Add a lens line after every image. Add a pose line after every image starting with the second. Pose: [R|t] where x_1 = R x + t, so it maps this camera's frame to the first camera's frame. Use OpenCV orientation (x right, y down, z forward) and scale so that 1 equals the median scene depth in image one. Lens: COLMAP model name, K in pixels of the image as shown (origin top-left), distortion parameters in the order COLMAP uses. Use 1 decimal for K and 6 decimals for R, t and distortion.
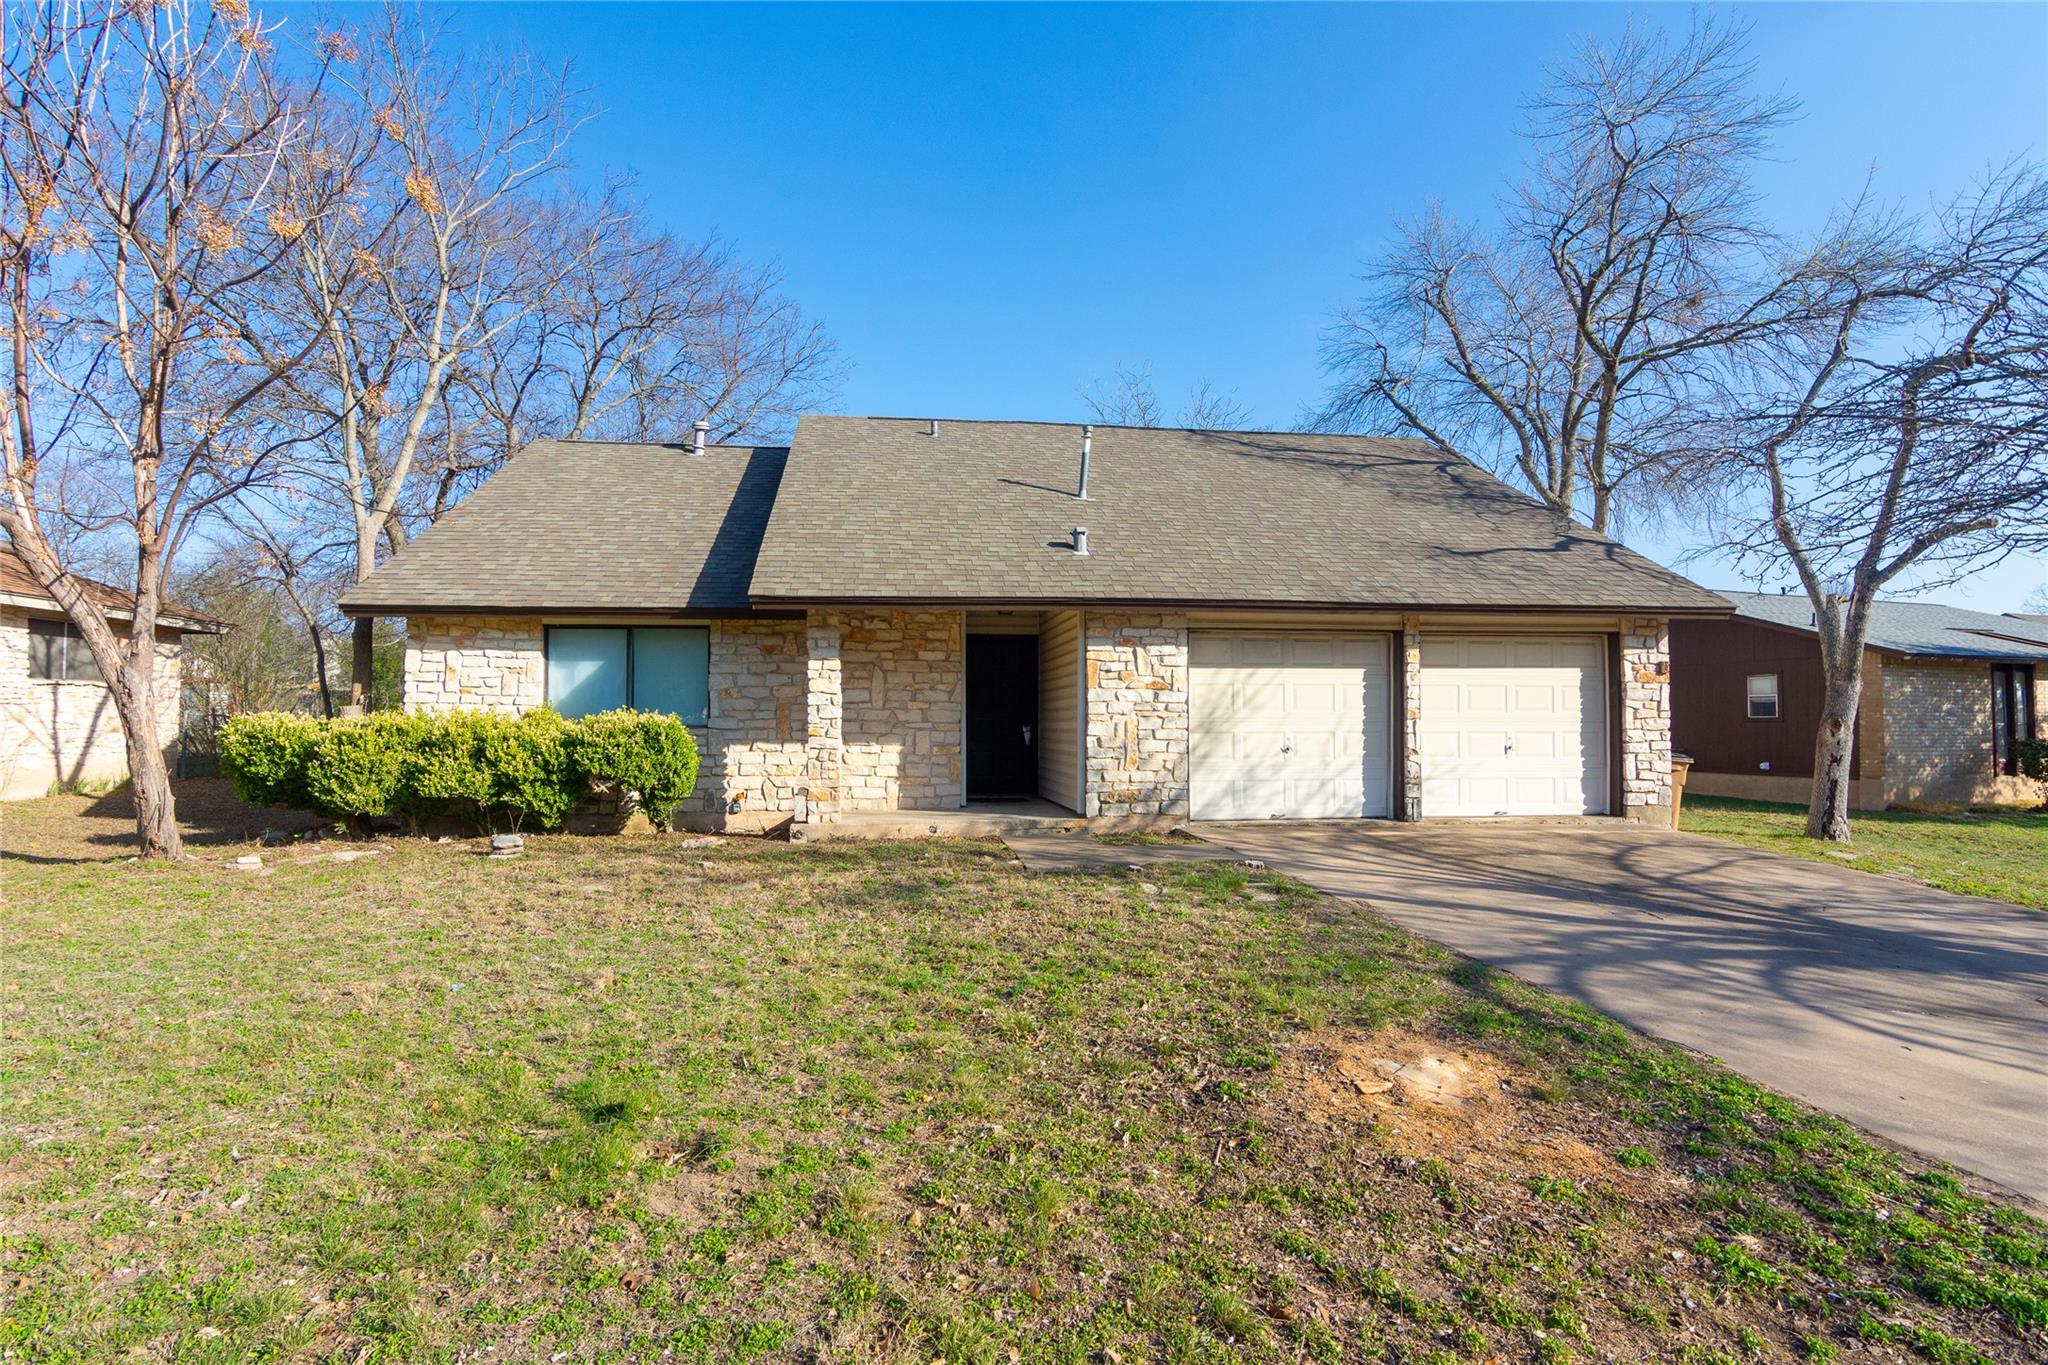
lens RADIAL K [[991.4, 0, 1036.9], [0, 991.4, 684.2], [0, 0, 1]] dist [-0.002828, 0.004401]
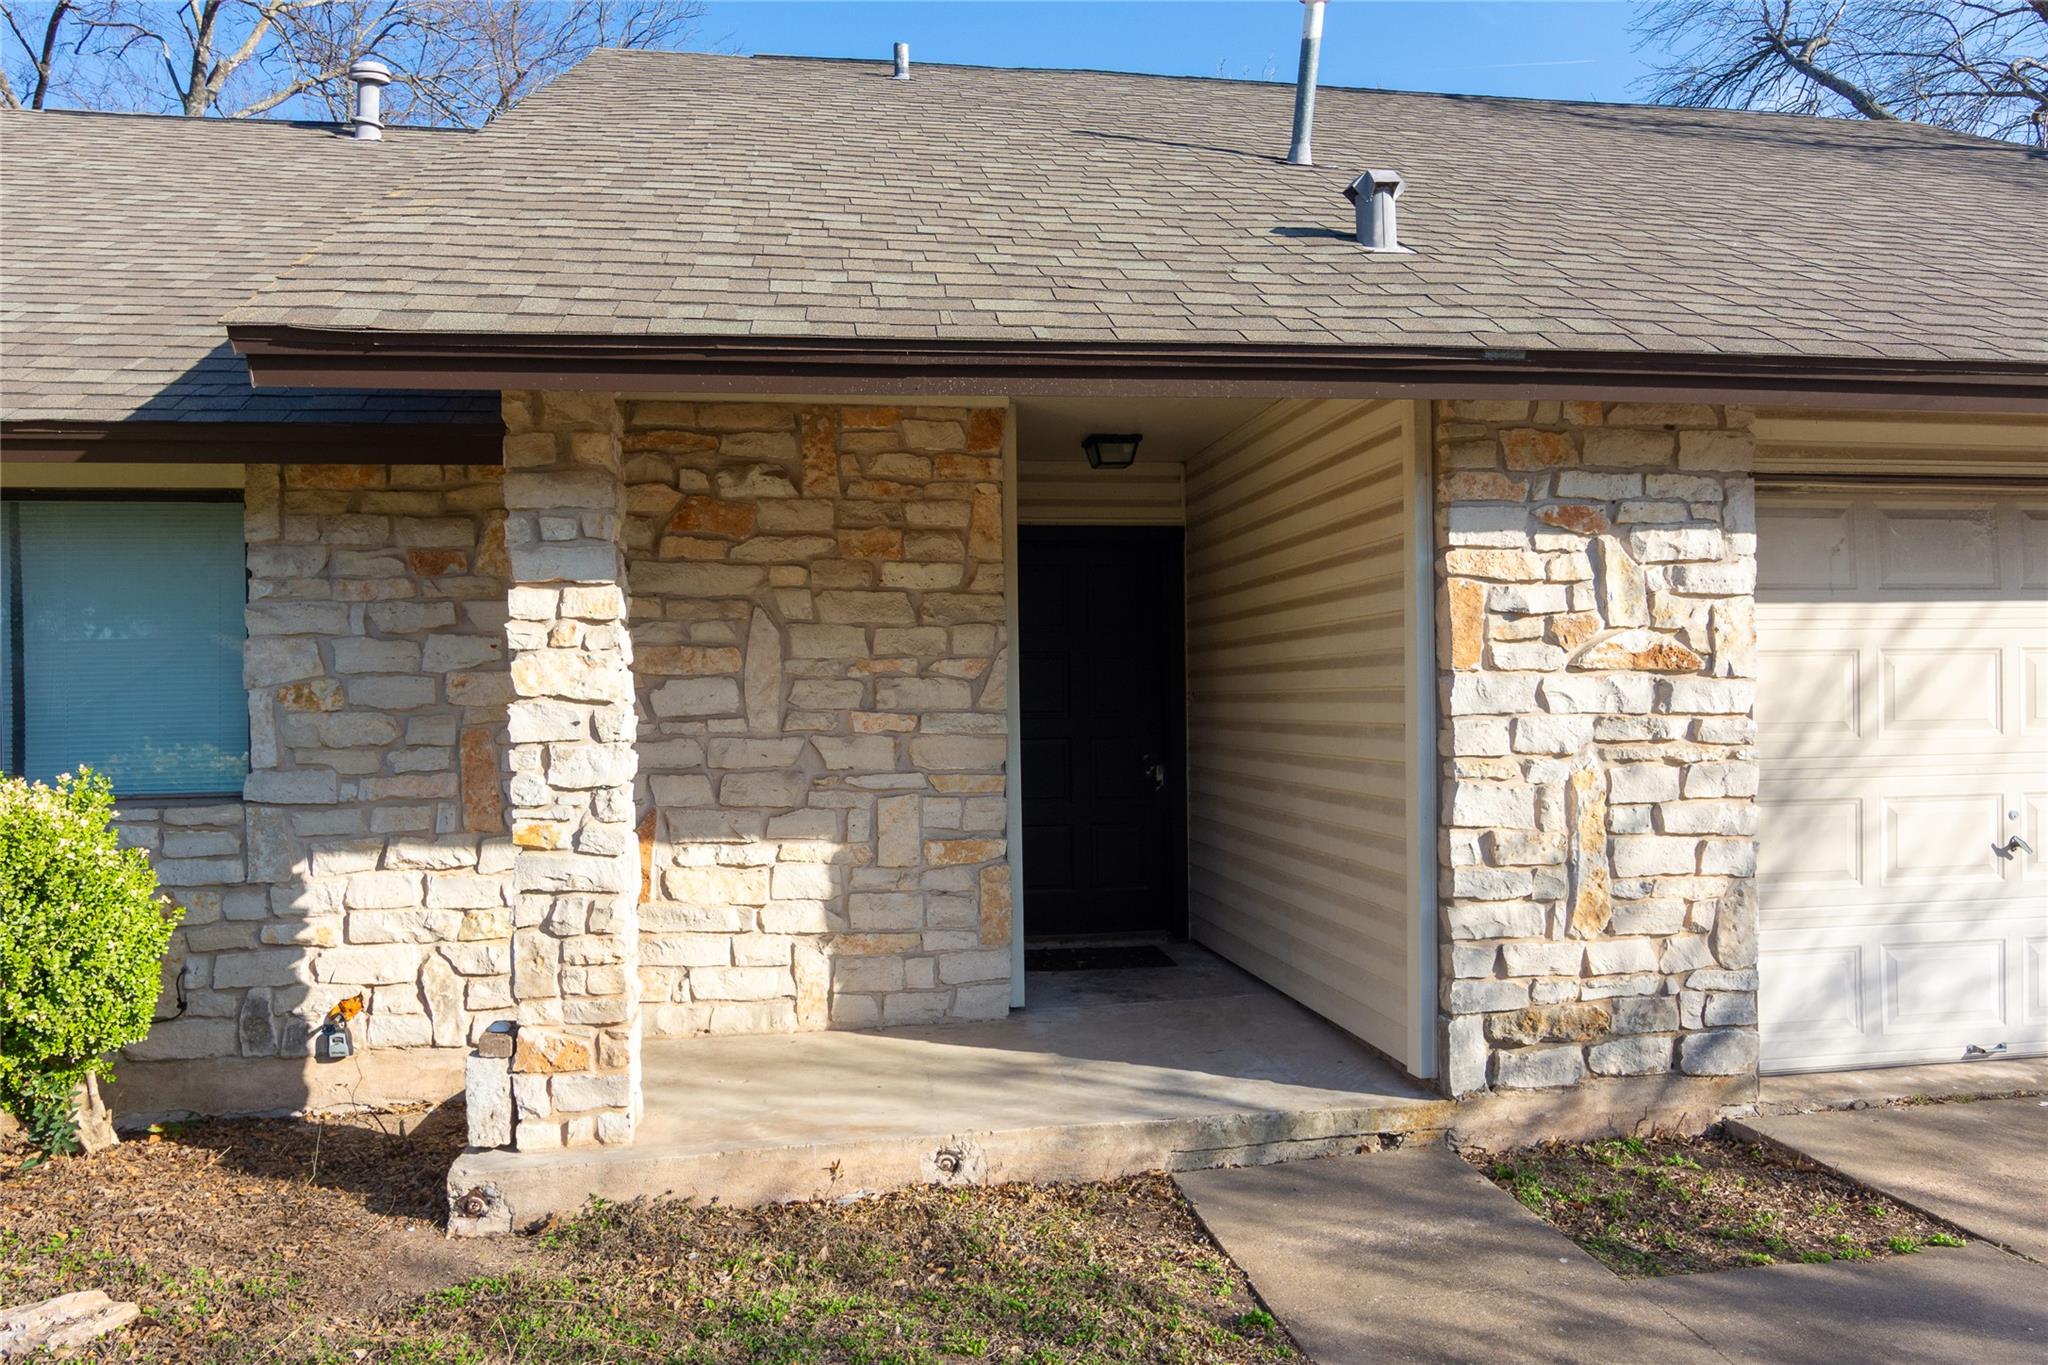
lens RADIAL K [[1318.9, 0, 1014.2], [0, 1318.9, 683.3], [0, 0, 1]] dist [-0.004777, -0.000773]
pose [[0.999941, -0.010827, 0.000251, -0.078055], [0.010814, 0.999484, 0.030260, -0.005759], [-0.000579, -0.030255, 0.999542, 0.570666]]
